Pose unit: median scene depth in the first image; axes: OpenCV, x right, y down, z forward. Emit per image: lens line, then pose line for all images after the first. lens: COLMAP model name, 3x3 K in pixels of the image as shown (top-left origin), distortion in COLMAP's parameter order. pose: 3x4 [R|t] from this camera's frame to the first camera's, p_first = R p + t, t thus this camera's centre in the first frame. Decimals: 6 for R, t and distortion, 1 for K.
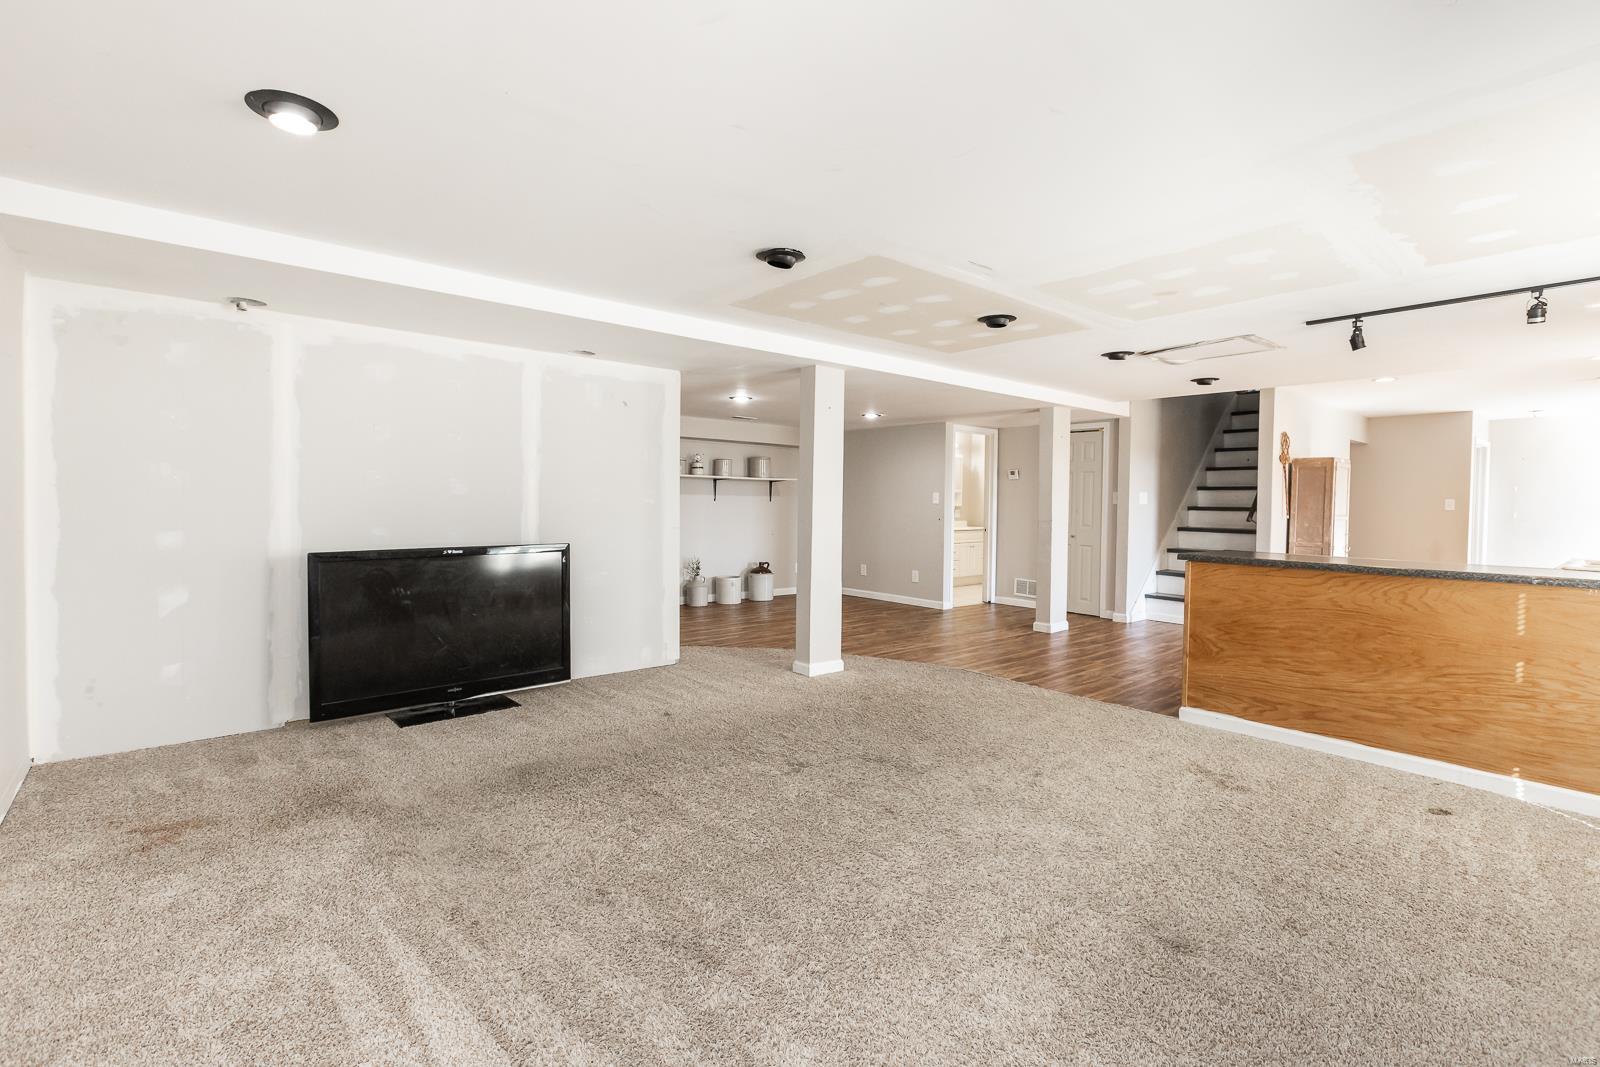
lens RADIAL K [[730.9, 0, 803.5], [0, 730.9, 514.4], [0, 0, 1]] dist [-0.000038, 0.000278]
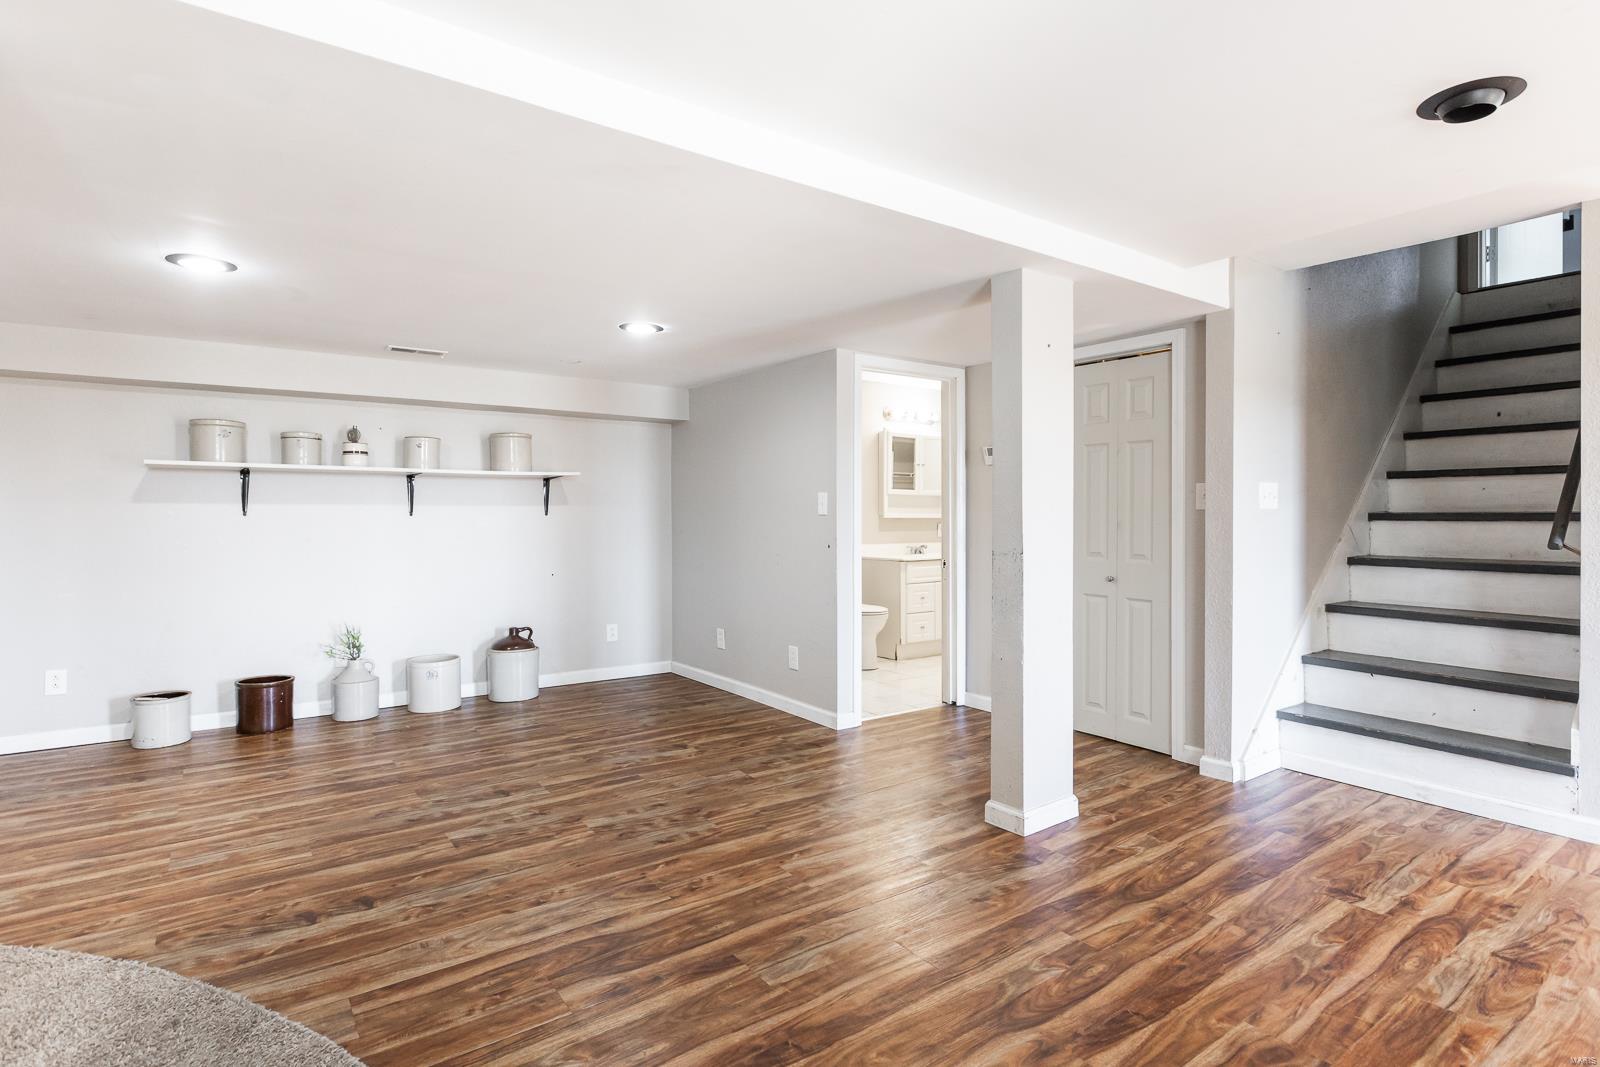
lens RADIAL K [[799.3, 0, 769.0], [0, 799.3, 518.7], [0, 0, 1]] dist [0.001288, -0.001431]
pose [[0.991723, -0.014608, -0.127562, 0.242912], [0.013041, 0.999829, -0.013112, -0.005967], [0.127732, 0.011340, 0.991744, 0.515802]]
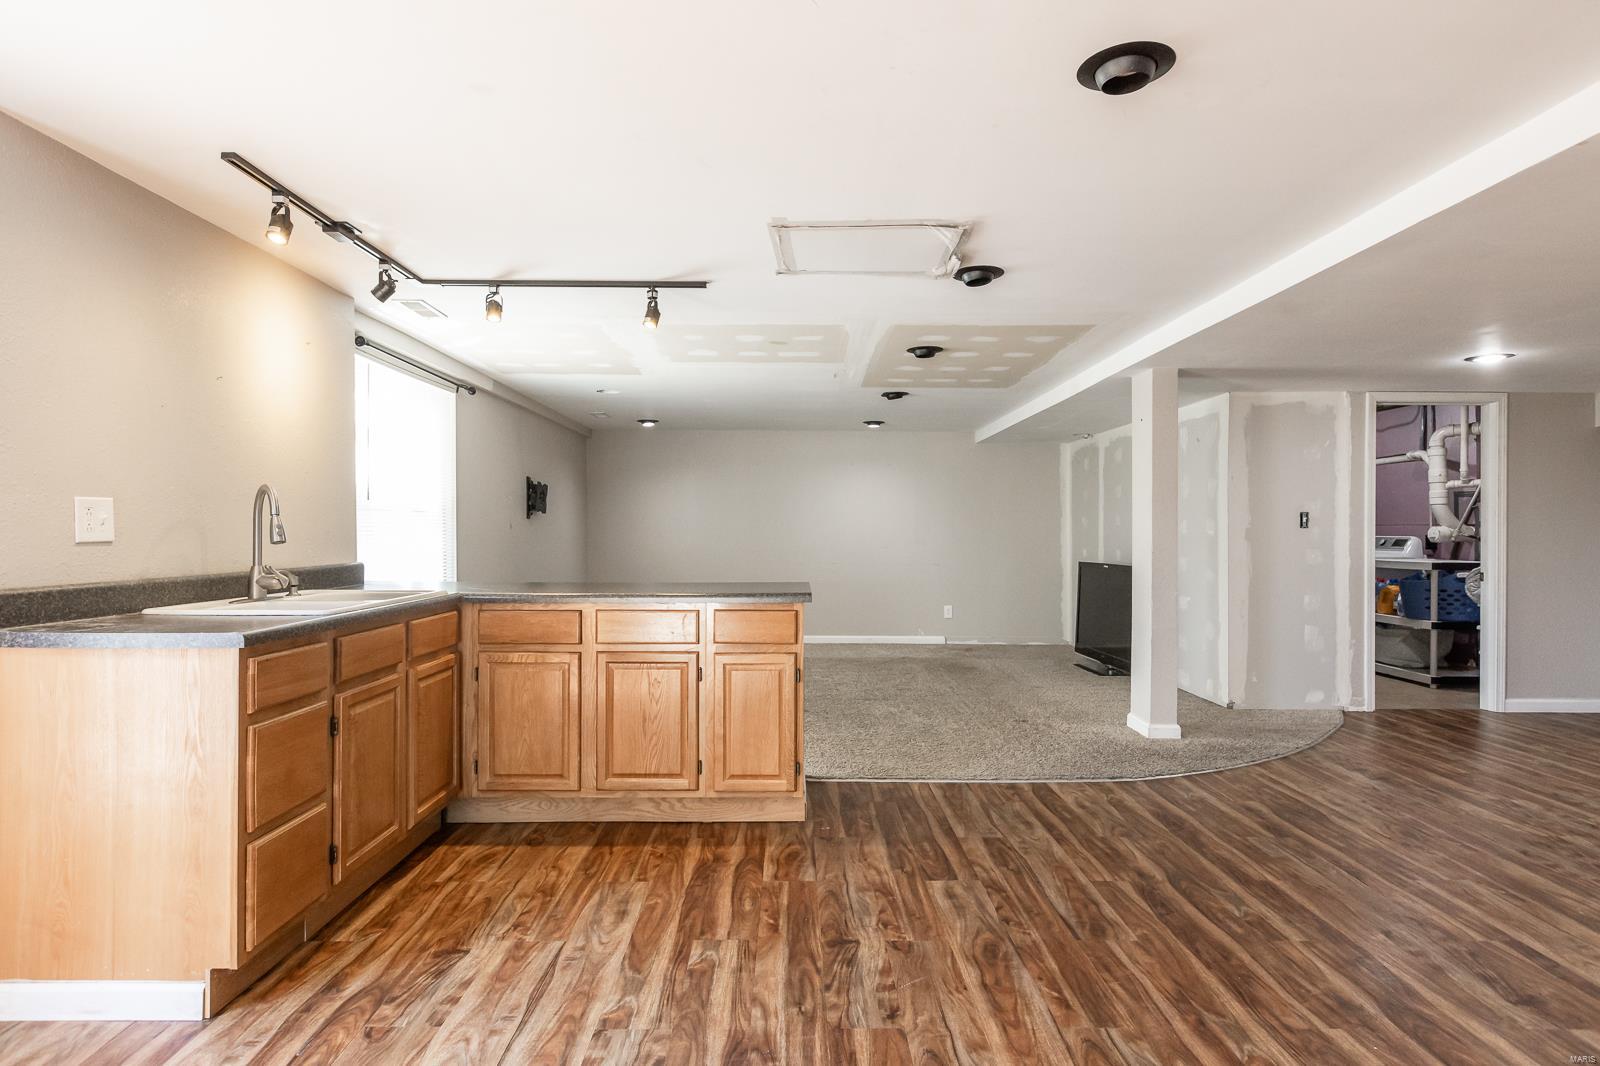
lens RADIAL K [[923.5, 0, 796.0], [0, 923.5, 534.0], [0, 0, 1]] dist [-0.003657, -0.000989]
pose [[-0.668553, -0.016639, -0.743478, 0.727606], [-0.027593, 0.999616, 0.002441, -0.003091], [0.743153, 0.022147, -0.668755, 0.935628]]
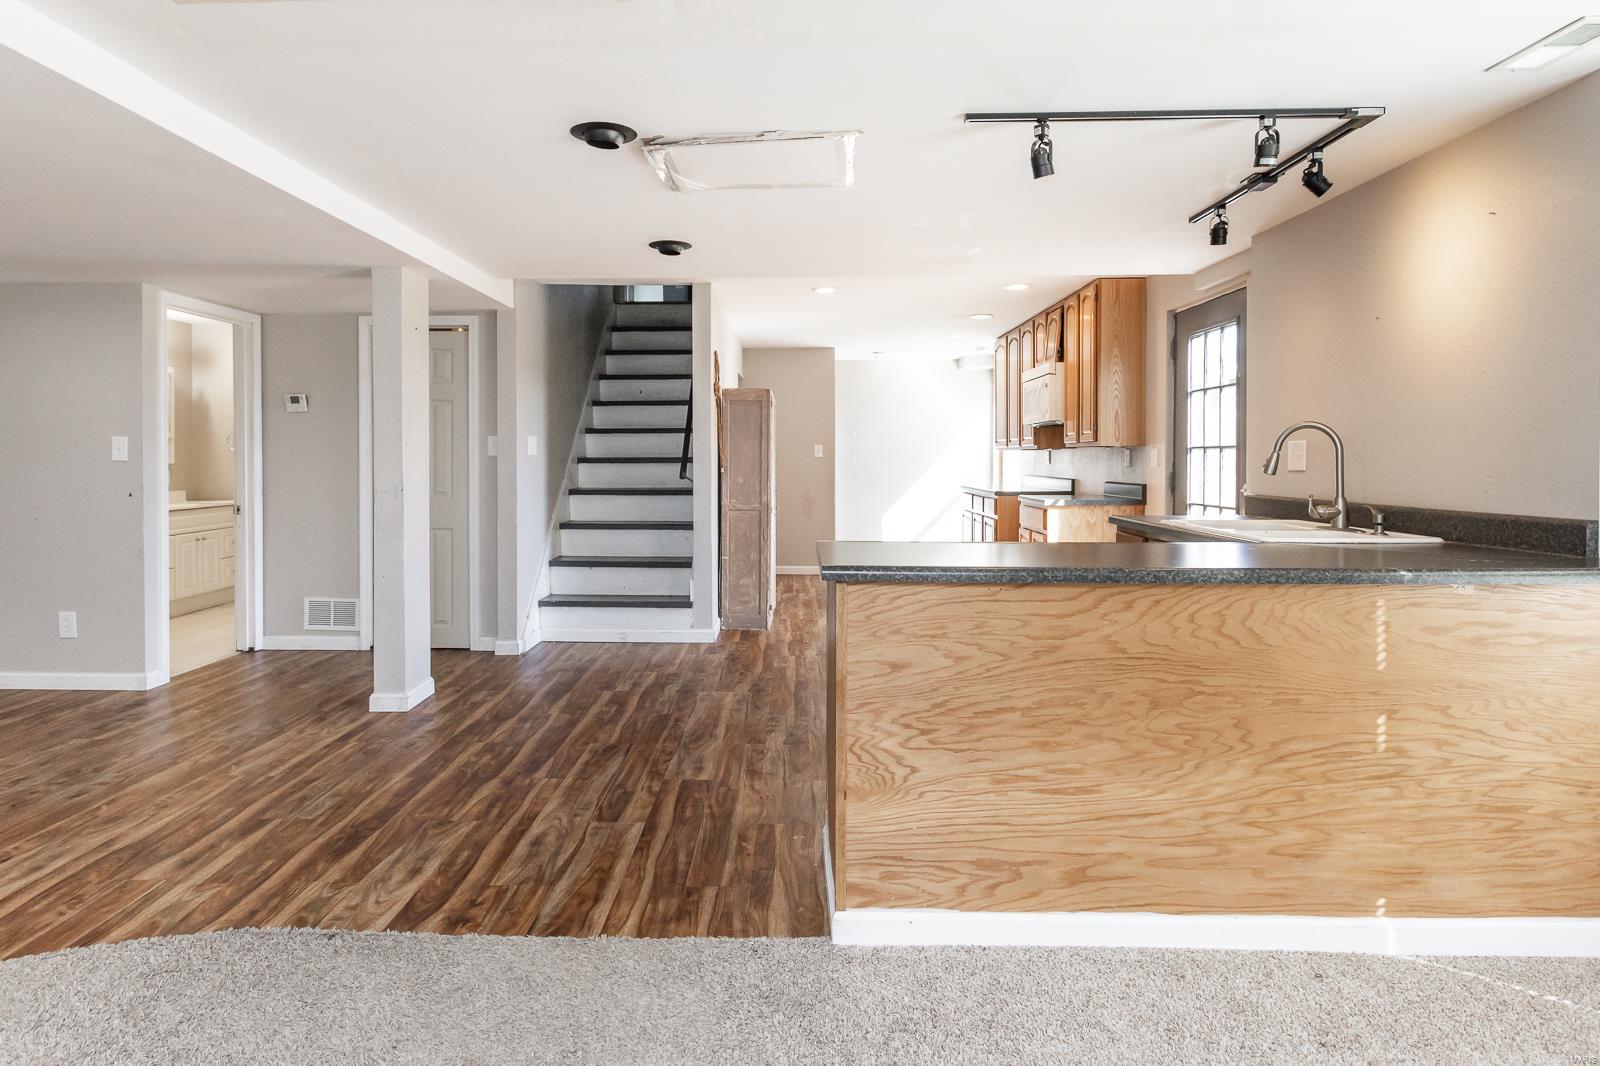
lens RADIAL K [[905.9, 0, 785.9], [0, 905.9, 461.1], [0, 0, 1]] dist [0.004191, -0.001206]
pose [[0.679821, -0.019993, 0.733105, 0.054400], [0.025386, 0.999671, 0.003722, -0.006962], [-0.732939, 0.016080, 0.680105, 0.351153]]
